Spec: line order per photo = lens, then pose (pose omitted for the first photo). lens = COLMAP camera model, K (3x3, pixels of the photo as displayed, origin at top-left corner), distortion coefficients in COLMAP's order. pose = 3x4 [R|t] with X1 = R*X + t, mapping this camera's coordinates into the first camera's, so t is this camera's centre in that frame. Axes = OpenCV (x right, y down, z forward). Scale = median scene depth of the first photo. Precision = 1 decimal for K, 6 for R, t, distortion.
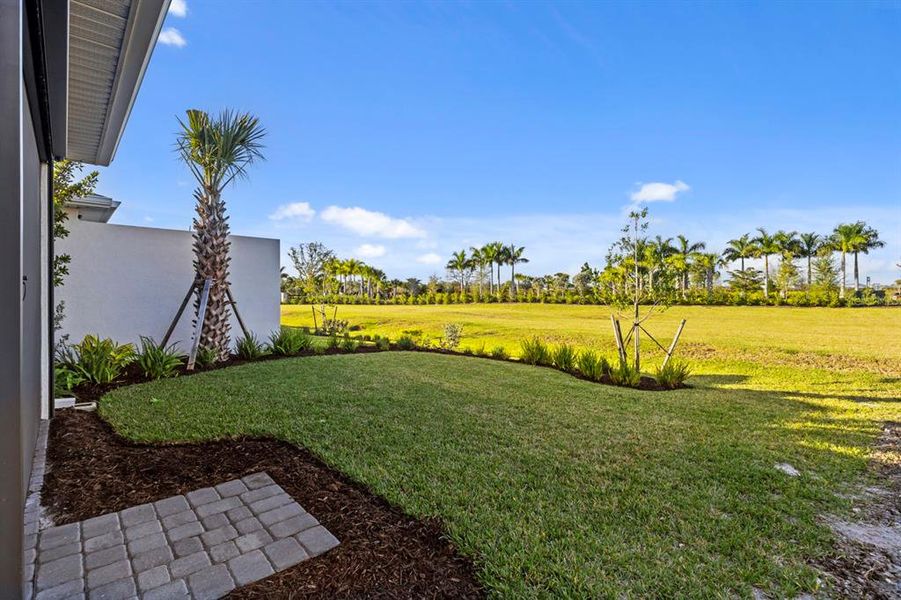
lens RADIAL K [[416.5, 0, 450.5], [0, 416.5, 300.0], [0, 0, 1]] dist [-0.020572, -0.000189]
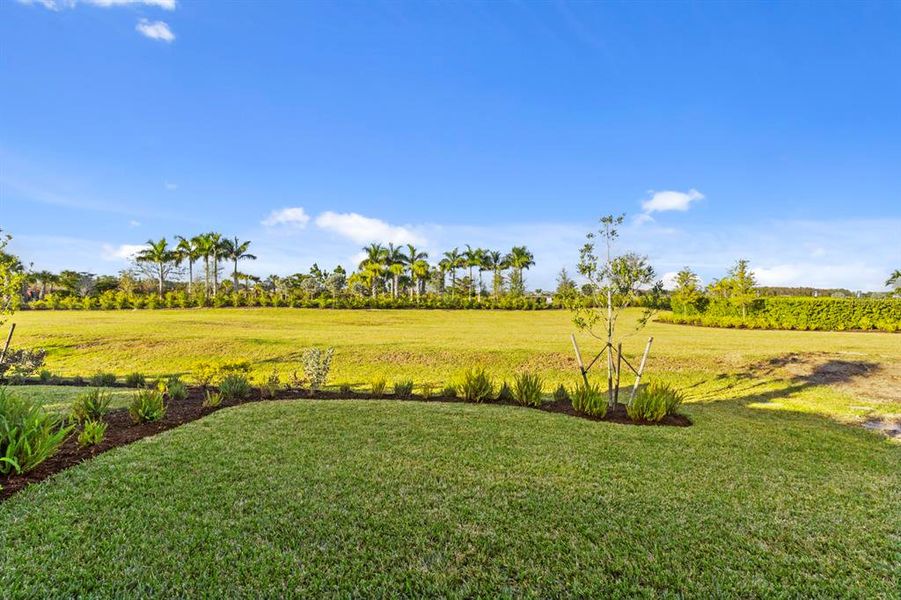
lens RADIAL K [[416.5, 0, 450.5], [0, 416.5, 300.0], [0, 0, 1]] dist [-0.020572, -0.000189]
pose [[0.767502, 0.006203, 0.641016, -0.065802], [-0.004562, 0.999981, -0.004214, -0.004857], [-0.641030, 0.000309, 0.767516, 0.092725]]
